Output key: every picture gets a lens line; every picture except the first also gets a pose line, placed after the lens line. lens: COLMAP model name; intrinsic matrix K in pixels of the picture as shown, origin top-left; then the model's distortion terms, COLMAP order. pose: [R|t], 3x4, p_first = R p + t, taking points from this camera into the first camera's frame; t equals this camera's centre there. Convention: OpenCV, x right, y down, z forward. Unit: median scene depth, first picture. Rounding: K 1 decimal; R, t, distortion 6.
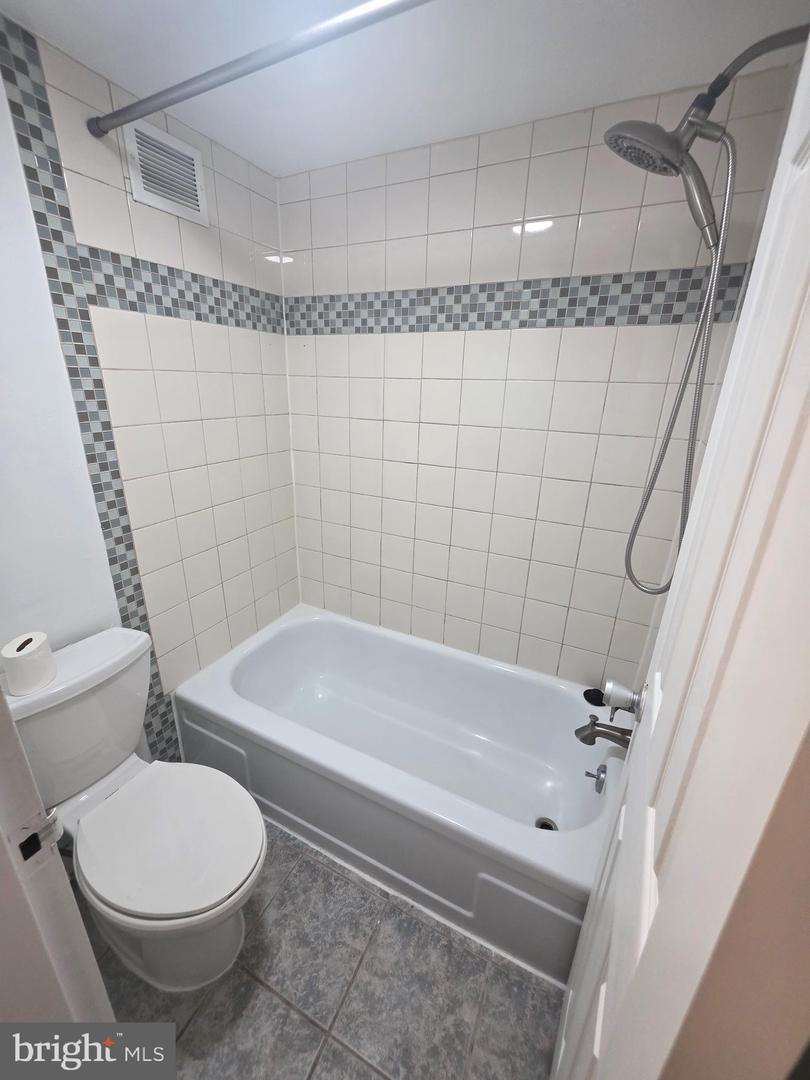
lens RADIAL K [[432.2, 0, 395.1], [0, 432.2, 530.5], [0, 0, 1]] dist [-0.003848, -0.000782]
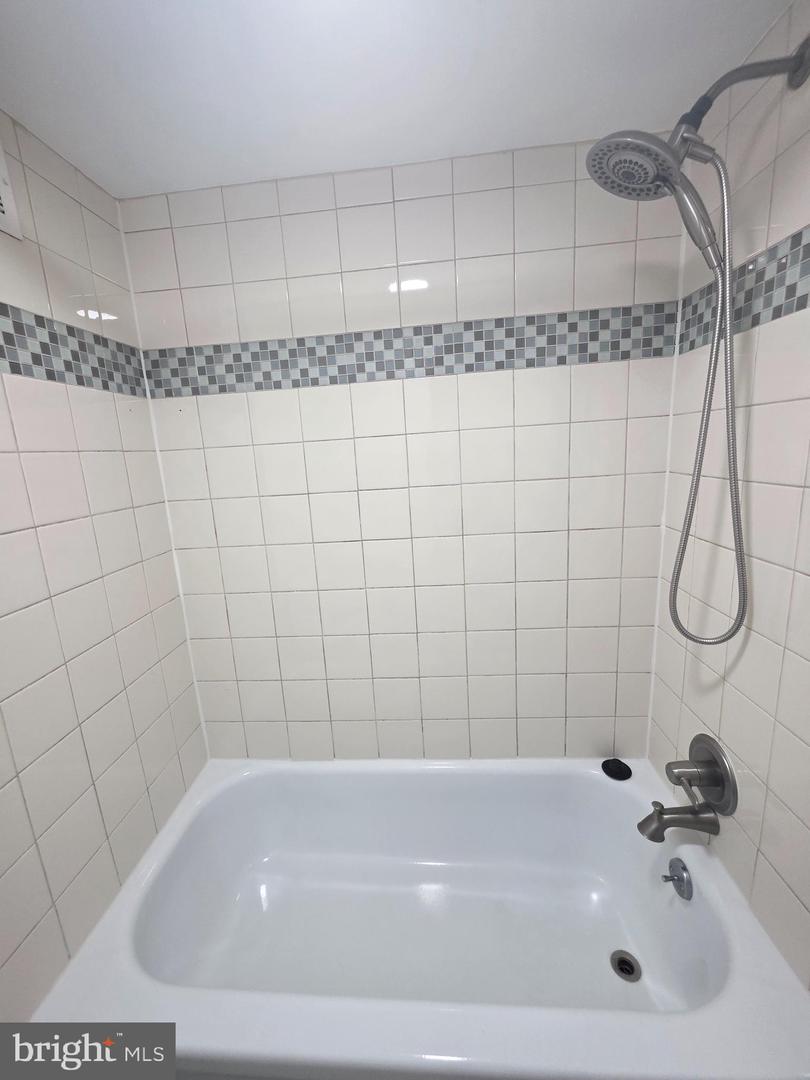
lens RADIAL K [[432.6, 0, 395.8], [0, 432.6, 530.8], [0, 0, 1]] dist [-0.001608, 0.000129]
pose [[0.922897, -0.151528, 0.353979, -0.189174], [0.203843, 0.972191, -0.115293, -0.074526], [-0.326665, 0.178560, 0.928120, 0.259016]]
